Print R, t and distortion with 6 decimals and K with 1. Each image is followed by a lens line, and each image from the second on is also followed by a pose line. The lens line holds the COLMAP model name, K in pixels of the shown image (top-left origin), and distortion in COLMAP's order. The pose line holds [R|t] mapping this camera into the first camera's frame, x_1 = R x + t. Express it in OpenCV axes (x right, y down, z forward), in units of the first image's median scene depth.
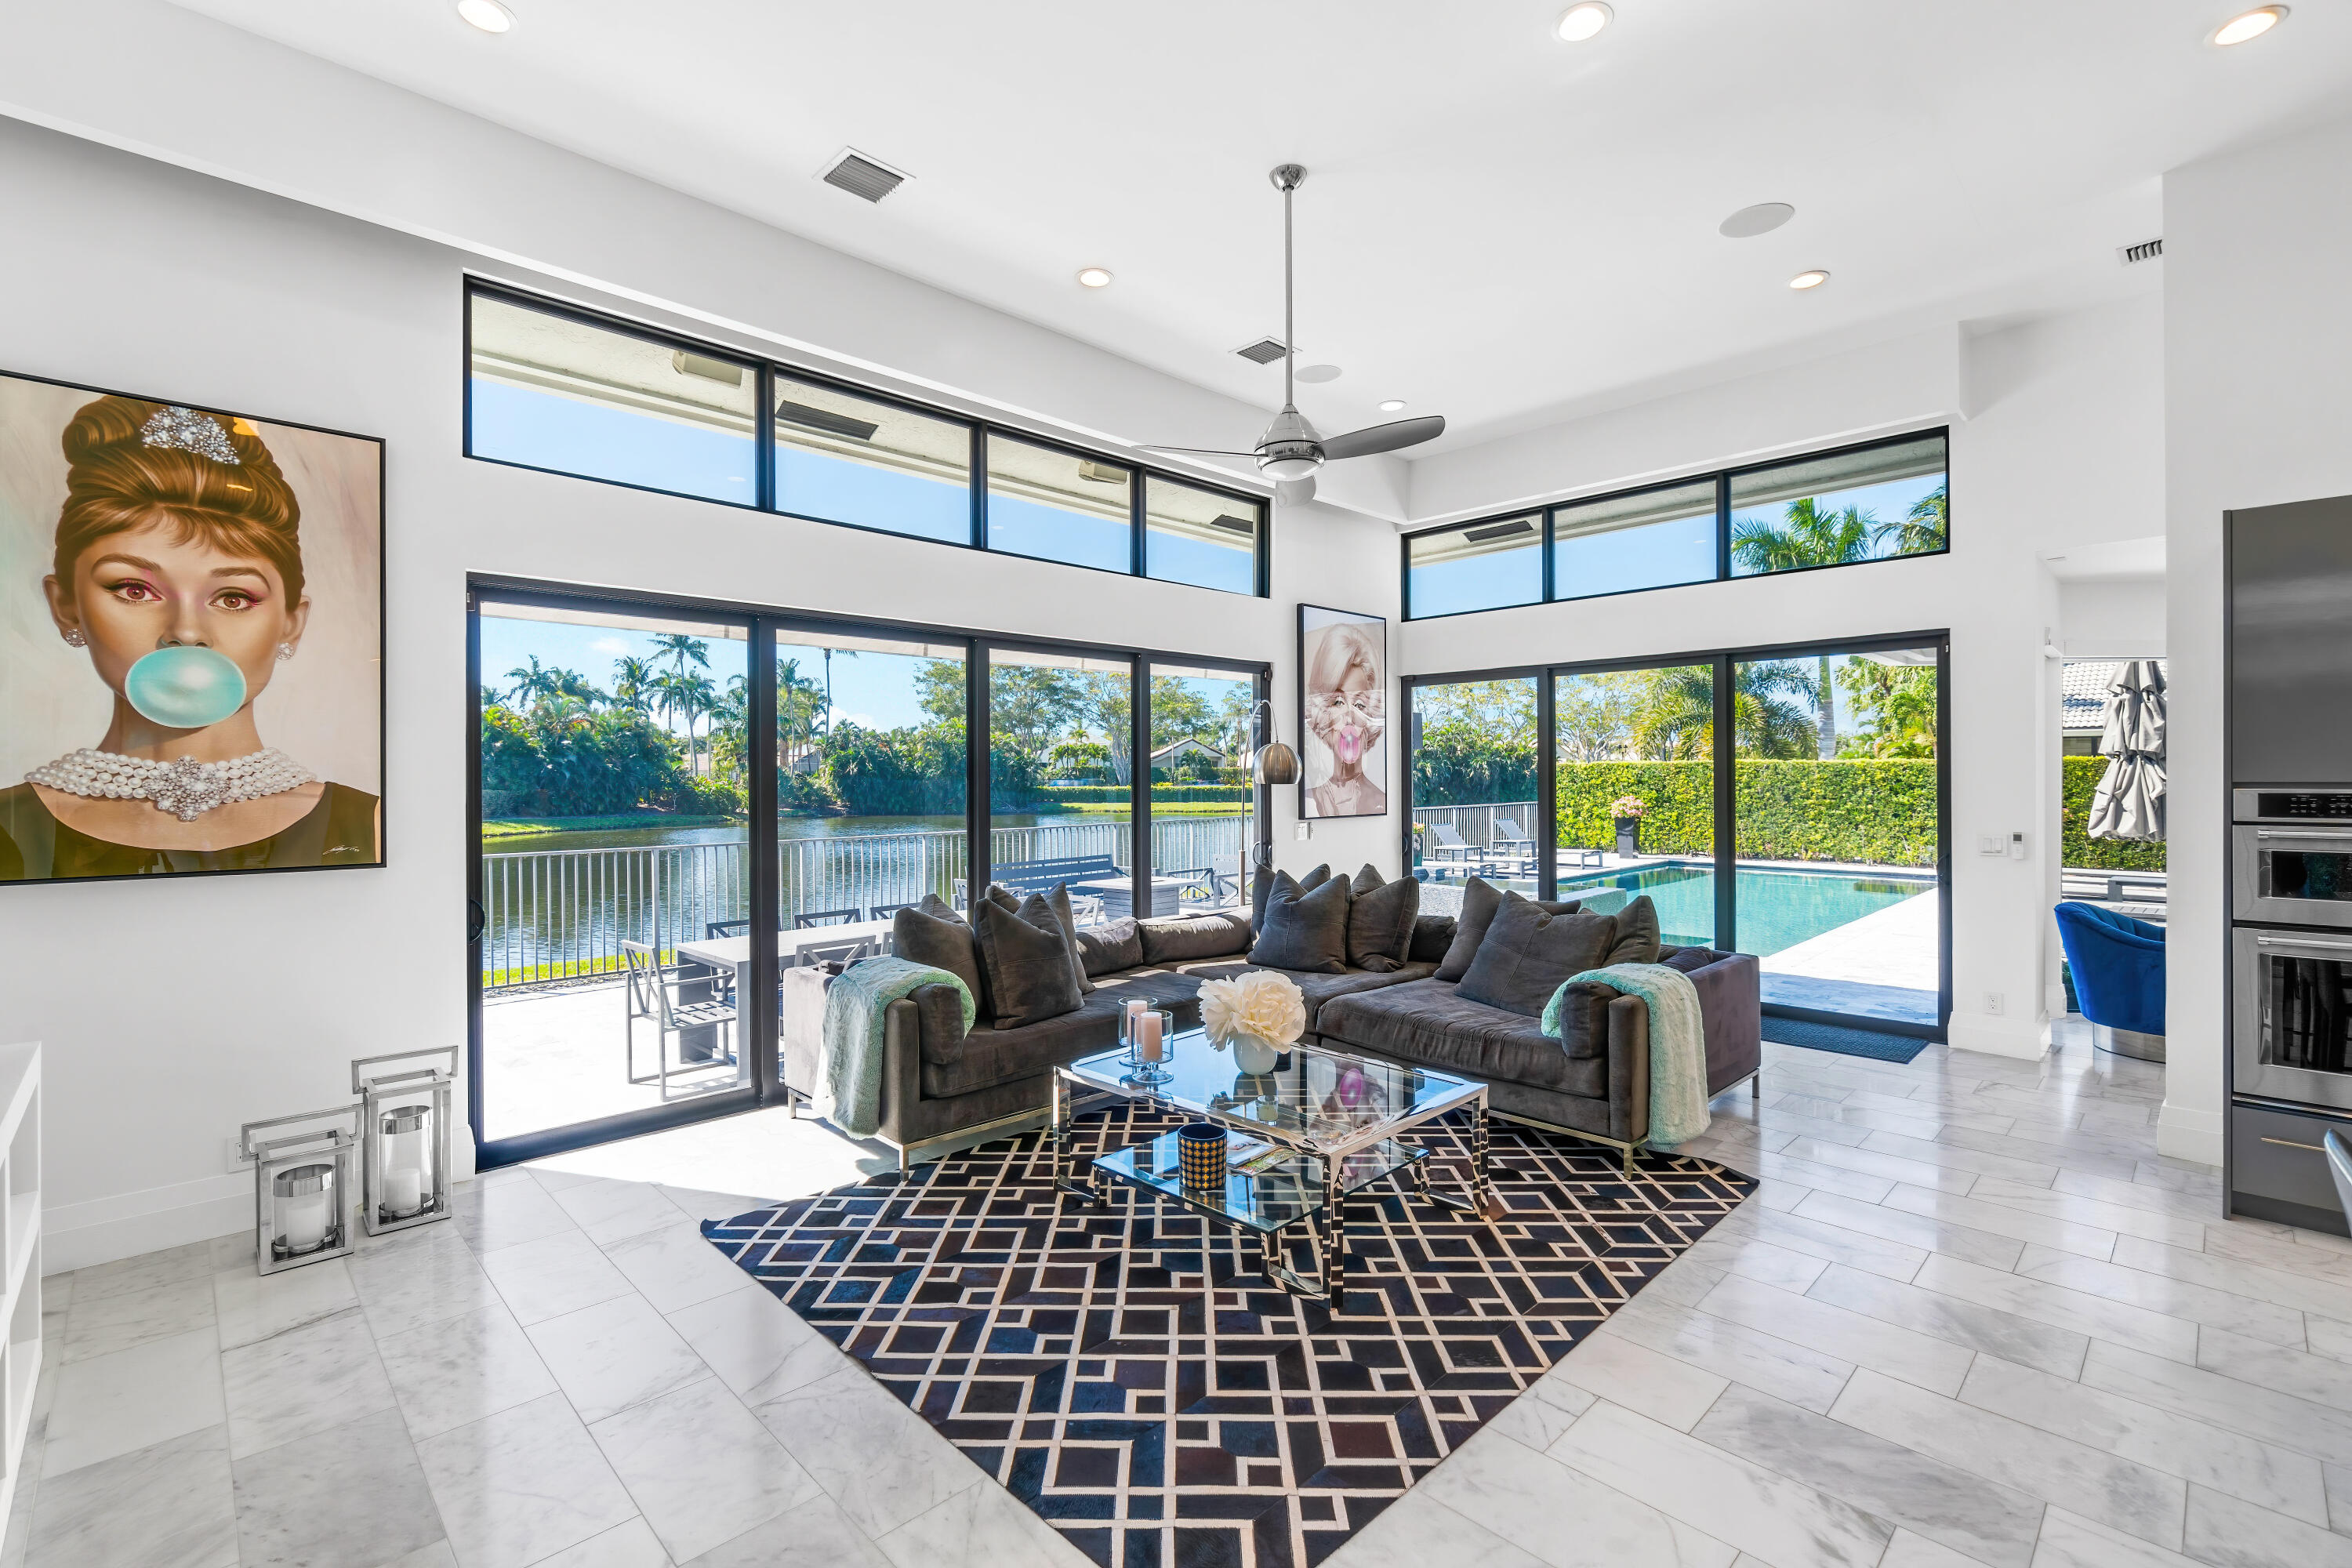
lens RADIAL K [[1026.6, 0, 1164.2], [0, 1026.6, 779.2], [0, 0, 1]] dist [-0.002451, -0.000279]
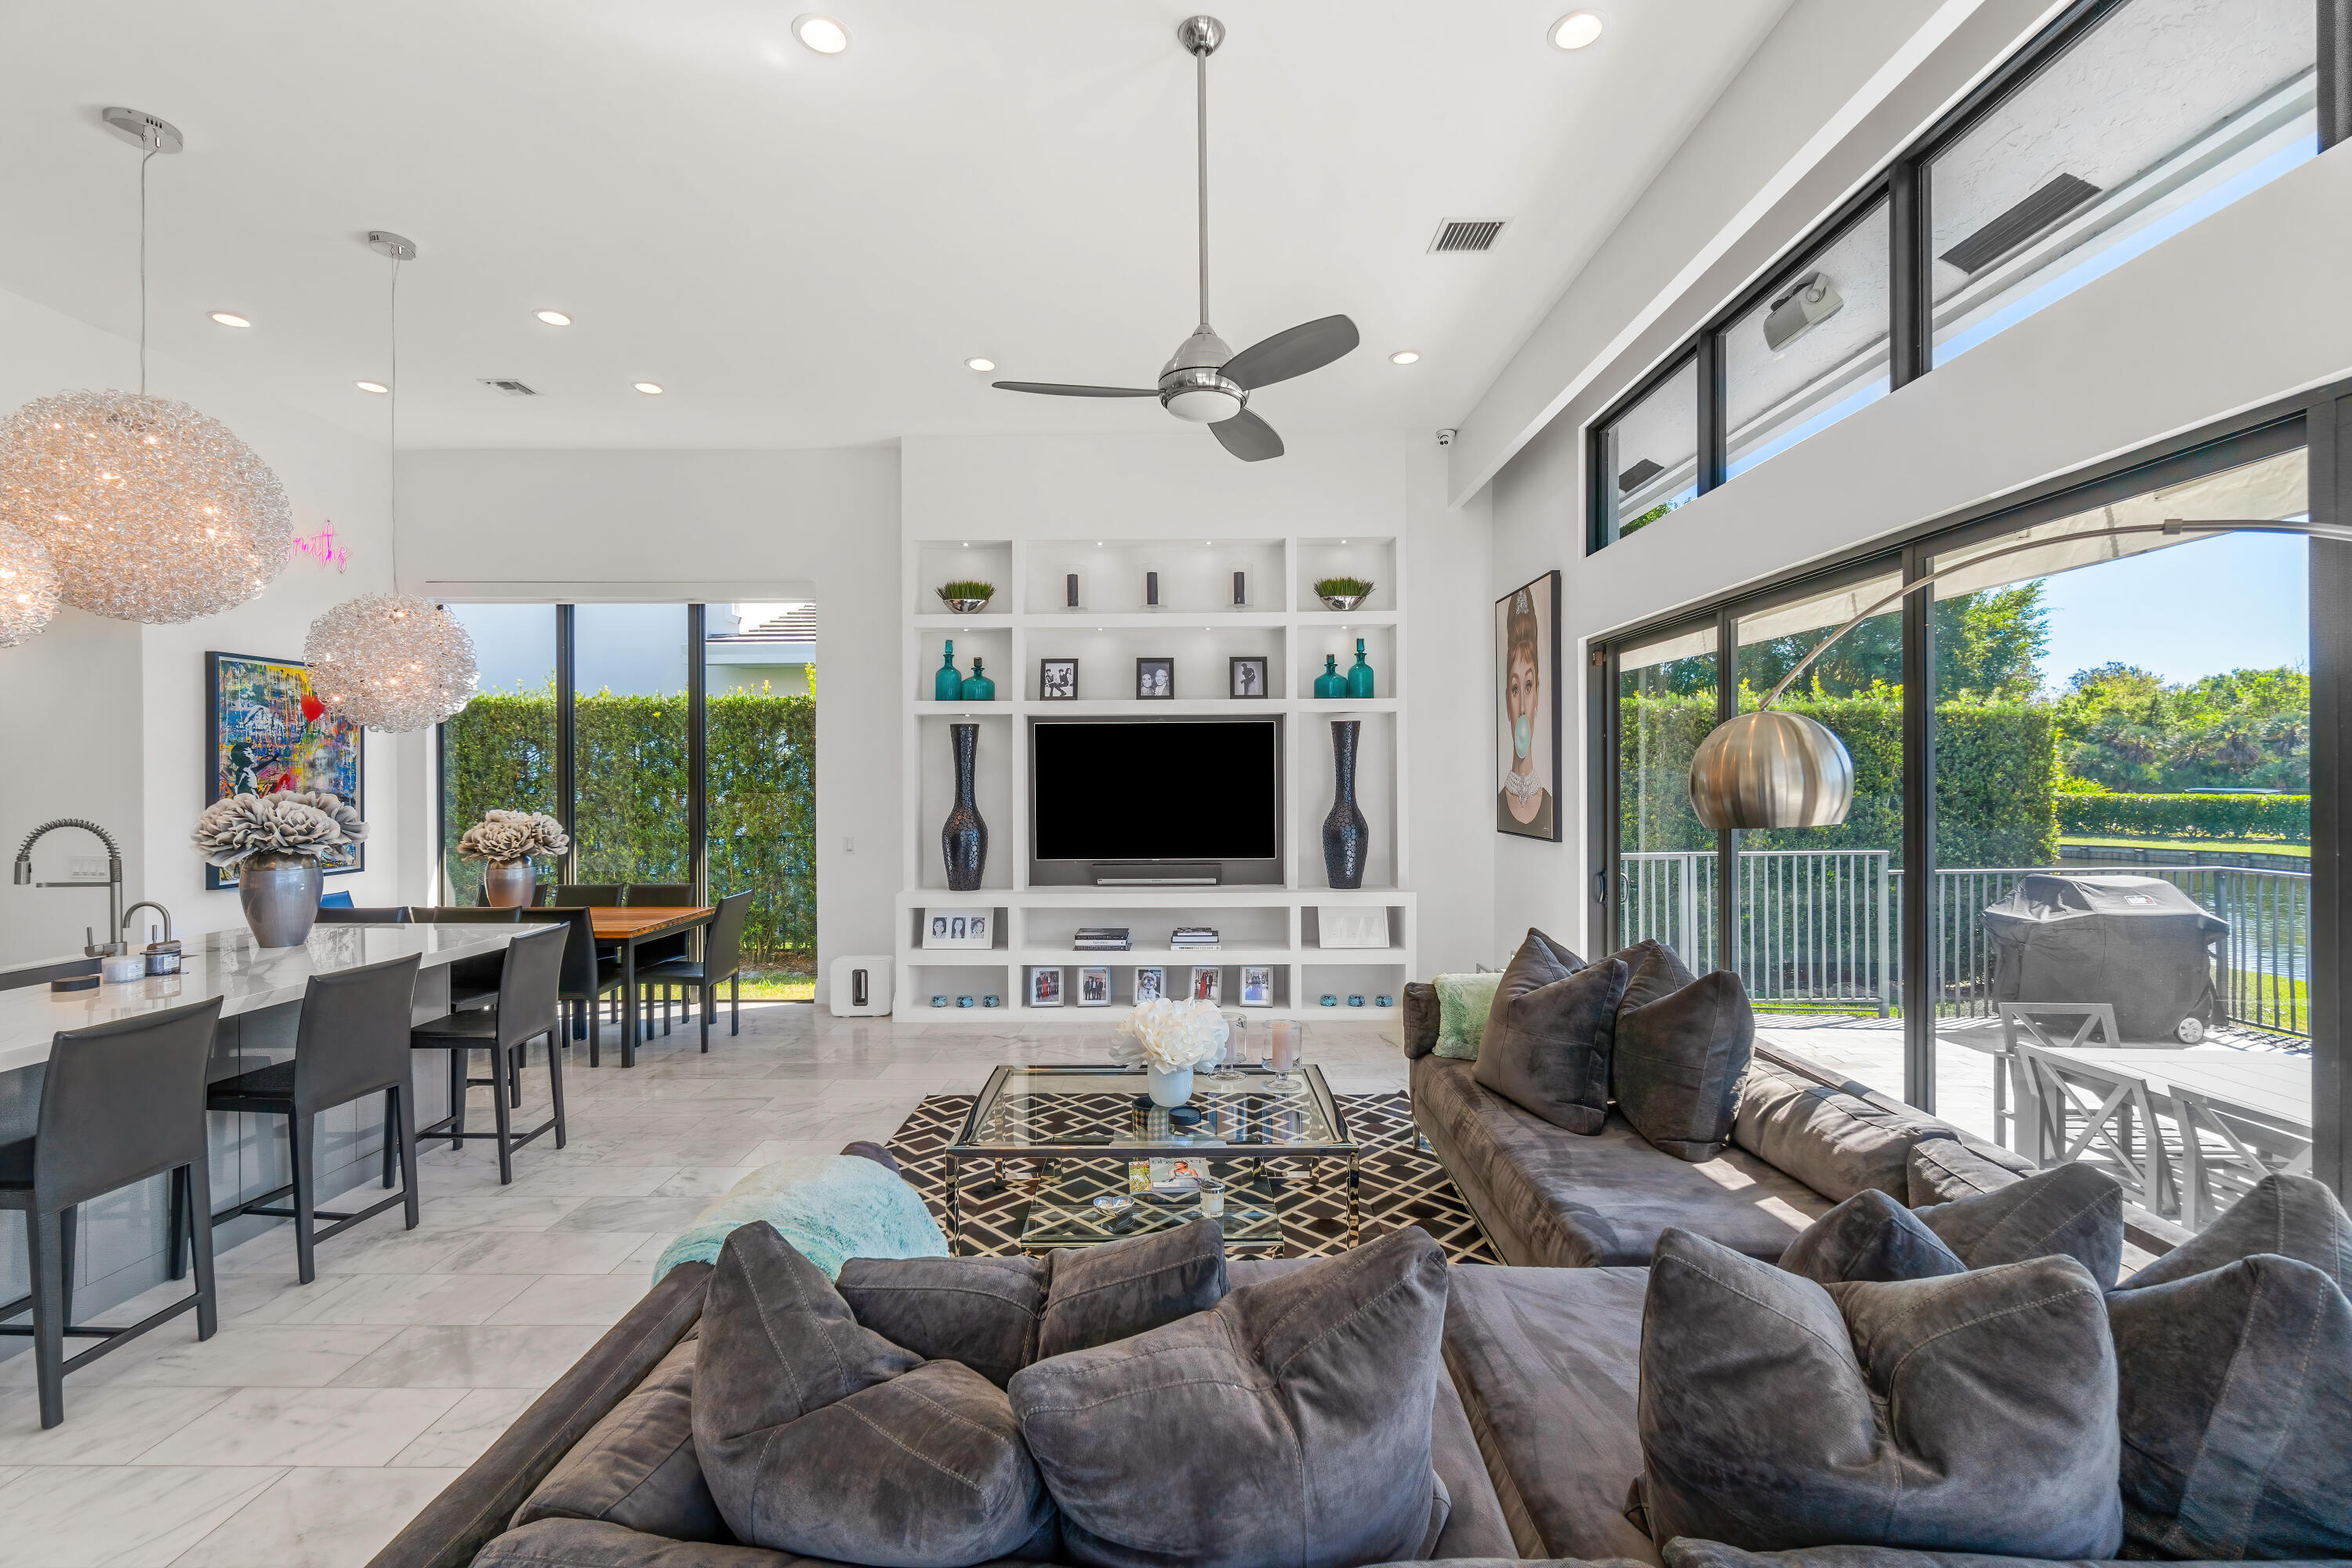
lens RADIAL K [[1017.4, 0, 1178.2], [0, 1017.4, 778.8], [0, 0, 1]] dist [-0.001710, -0.000395]
pose [[-0.698790, 0.008146, -0.715280, 0.866634], [0.006280, 0.999966, 0.005253, -0.026626], [0.715299, -0.000822, -0.698818, 1.908939]]
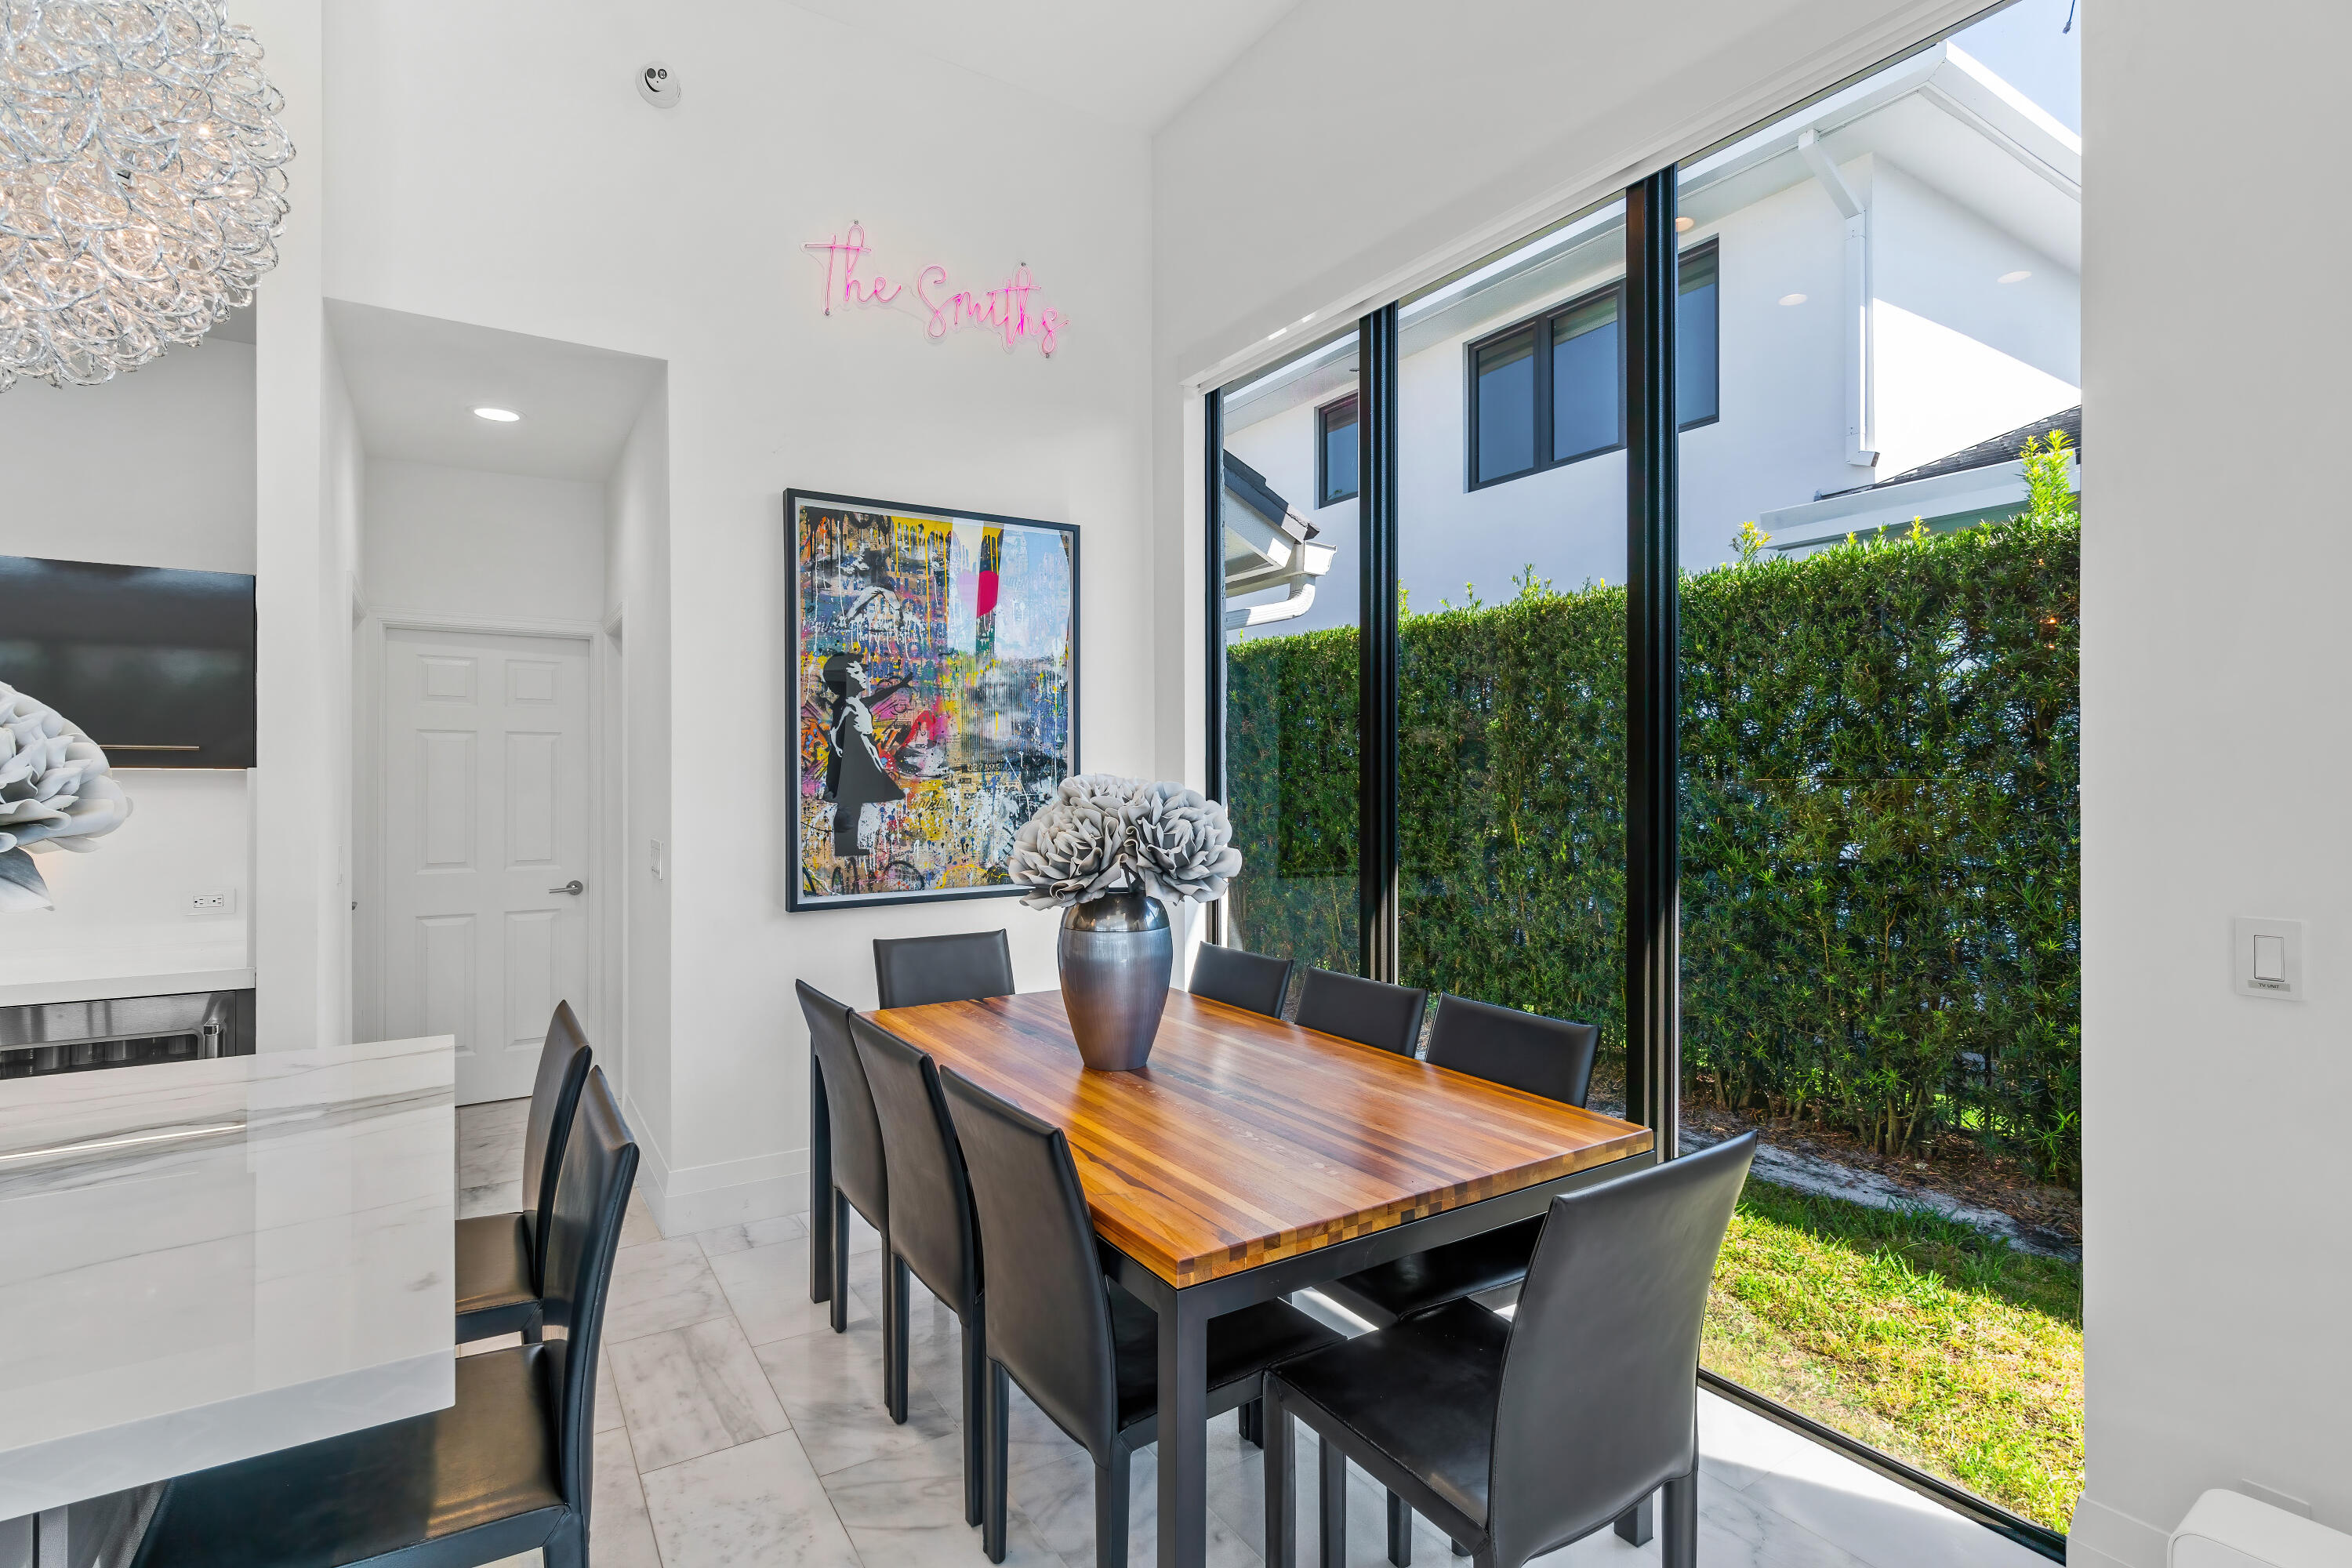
lens RADIAL K [[1121.9, 0, 1168.1], [0, 1121.9, 777.8], [0, 0, 1]] dist [-0.001128, -0.000344]
pose [[-0.979935, 0.004736, 0.199263, 0.200665], [0.004814, 0.999988, -0.000097, 0.034710], [-0.199261, 0.000864, -0.979946, 0.503927]]
